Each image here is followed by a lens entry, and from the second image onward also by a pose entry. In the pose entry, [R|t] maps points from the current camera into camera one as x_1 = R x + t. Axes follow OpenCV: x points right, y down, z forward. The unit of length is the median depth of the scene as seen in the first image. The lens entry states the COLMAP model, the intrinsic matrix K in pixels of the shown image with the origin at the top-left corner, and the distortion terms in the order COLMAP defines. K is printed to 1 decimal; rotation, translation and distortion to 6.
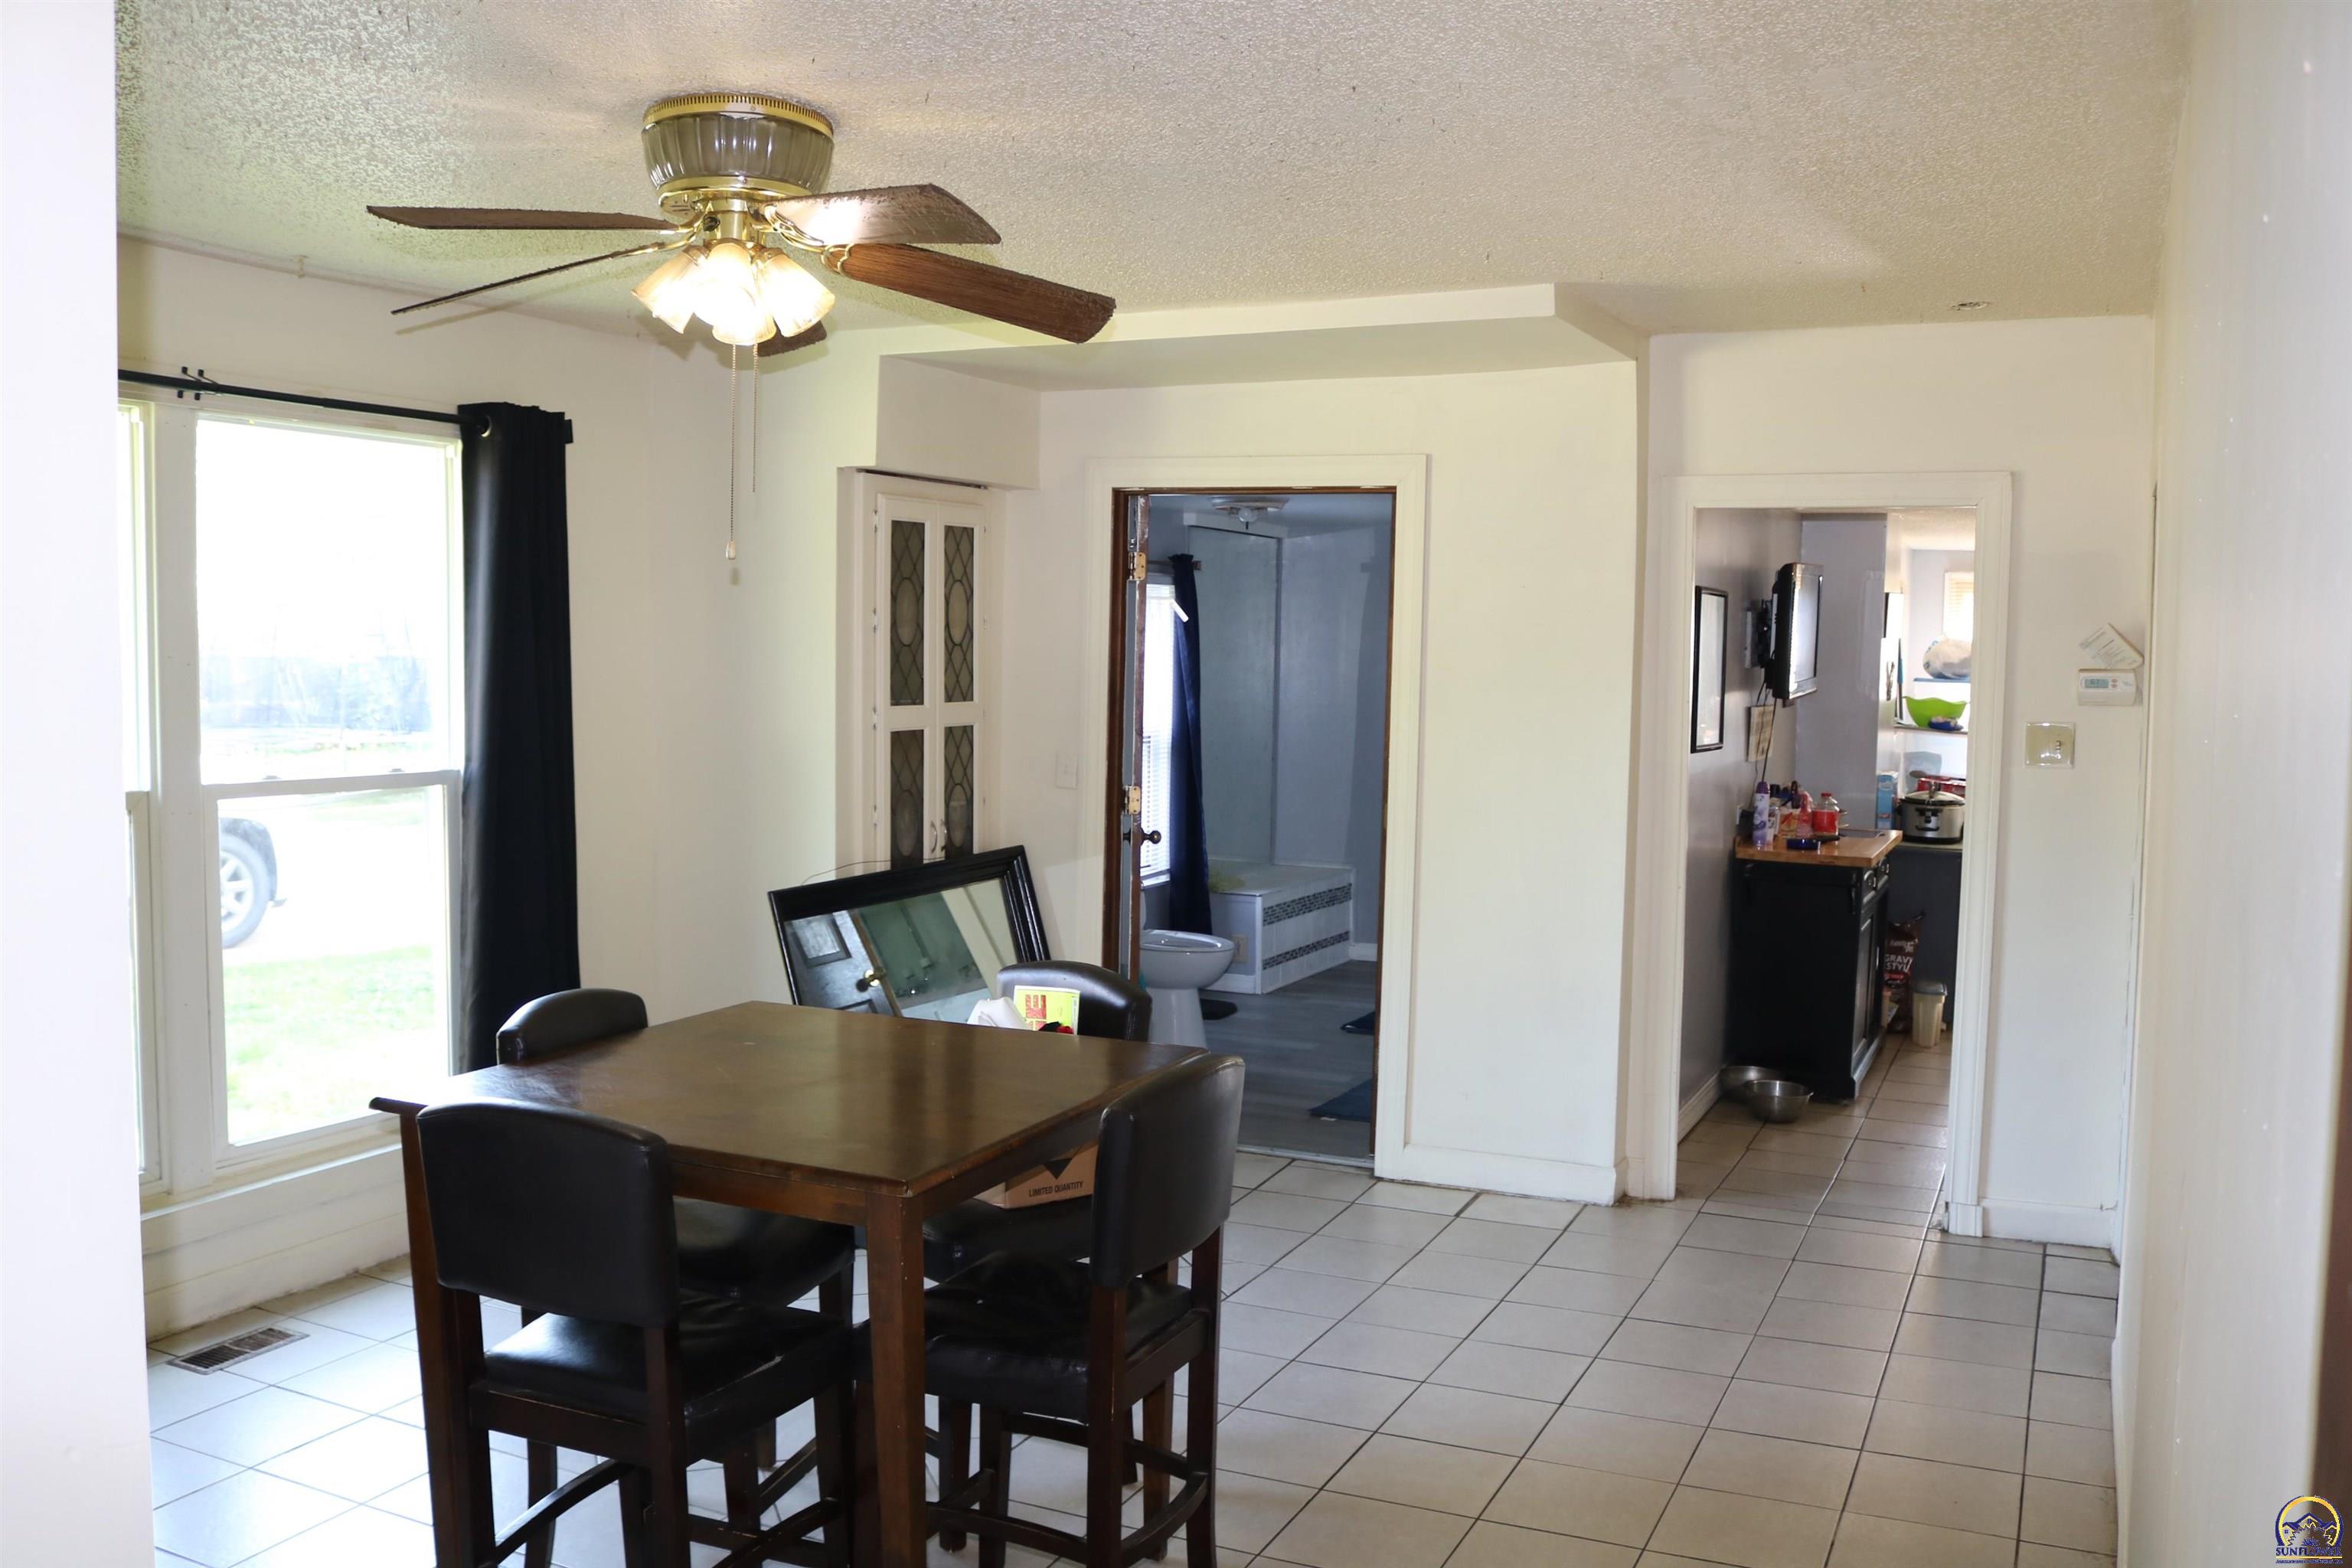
lens RADIAL K [[1954.6, 0, 1177.8], [0, 1954.6, 784.7], [0, 0, 1]] dist [-0.141454, 0.094514]
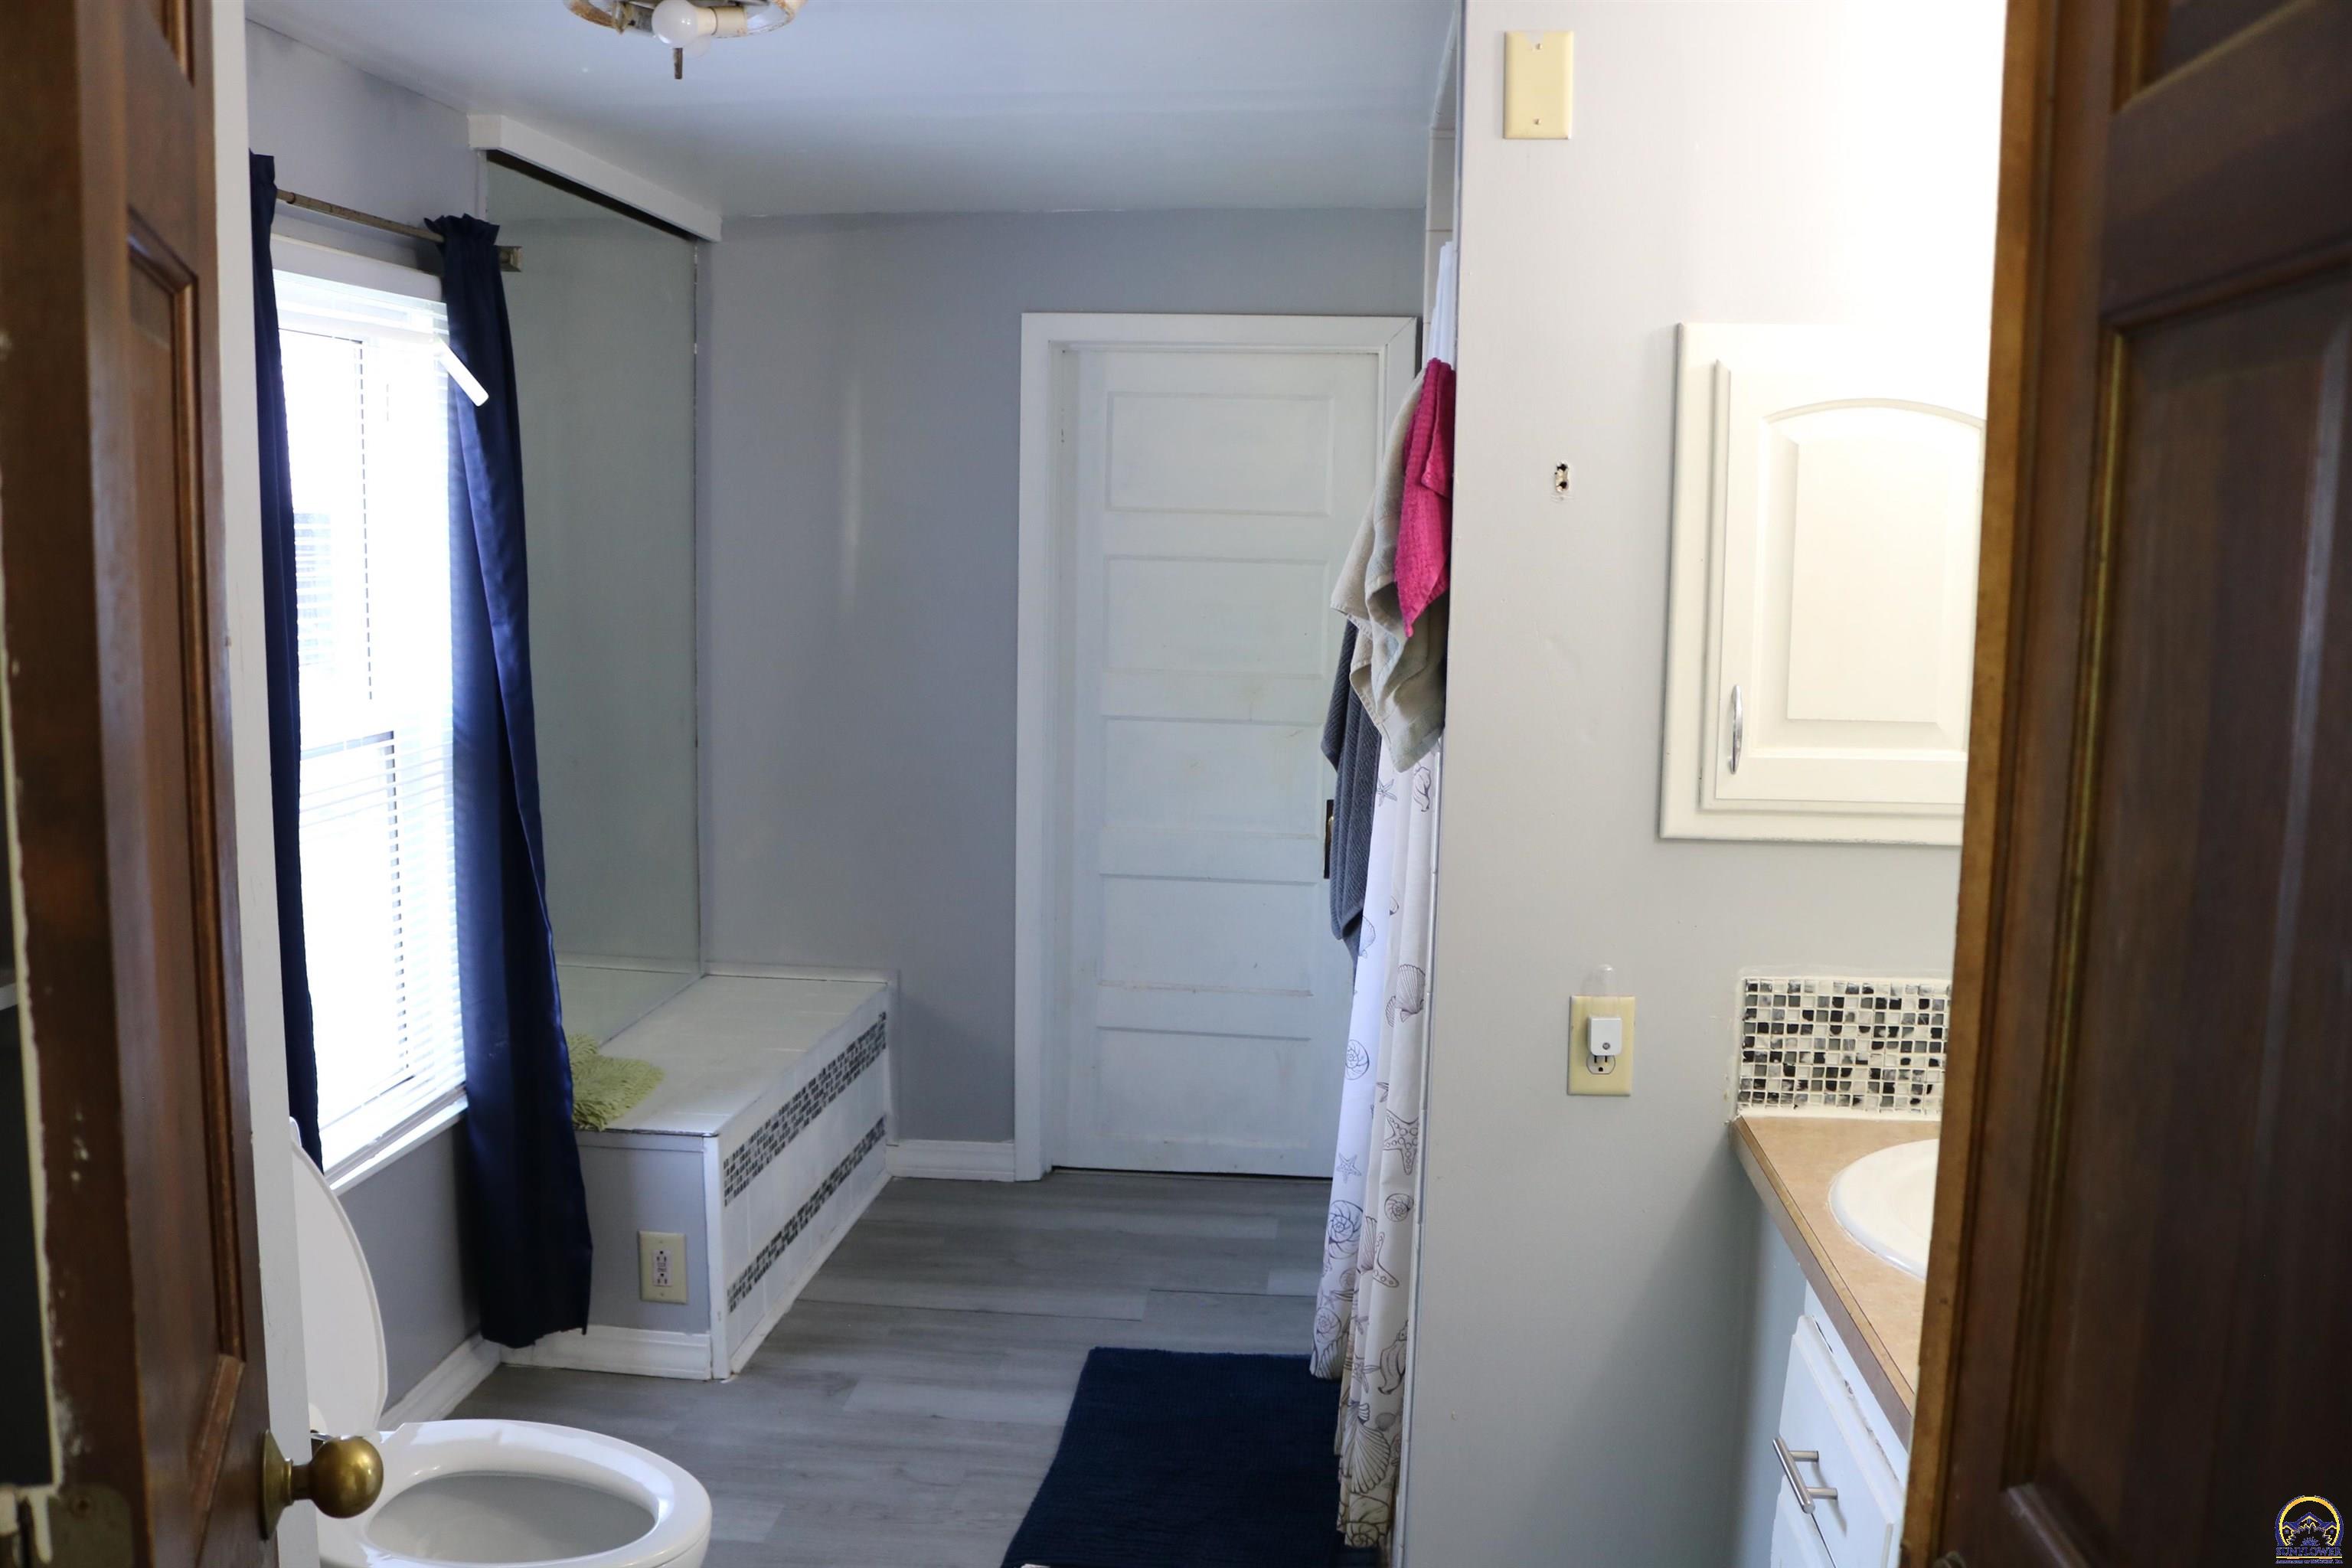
lens RADIAL K [[1954.6, 0, 1173.6], [0, 1954.6, 784.6], [0, 0, 1]] dist [-0.141454, 0.094514]
pose [[0.940754, -0.042171, 0.336458, 0.002494], [0.018264, 0.997098, 0.073908, -0.035274], [-0.338598, -0.063385, 0.938794, 0.607615]]
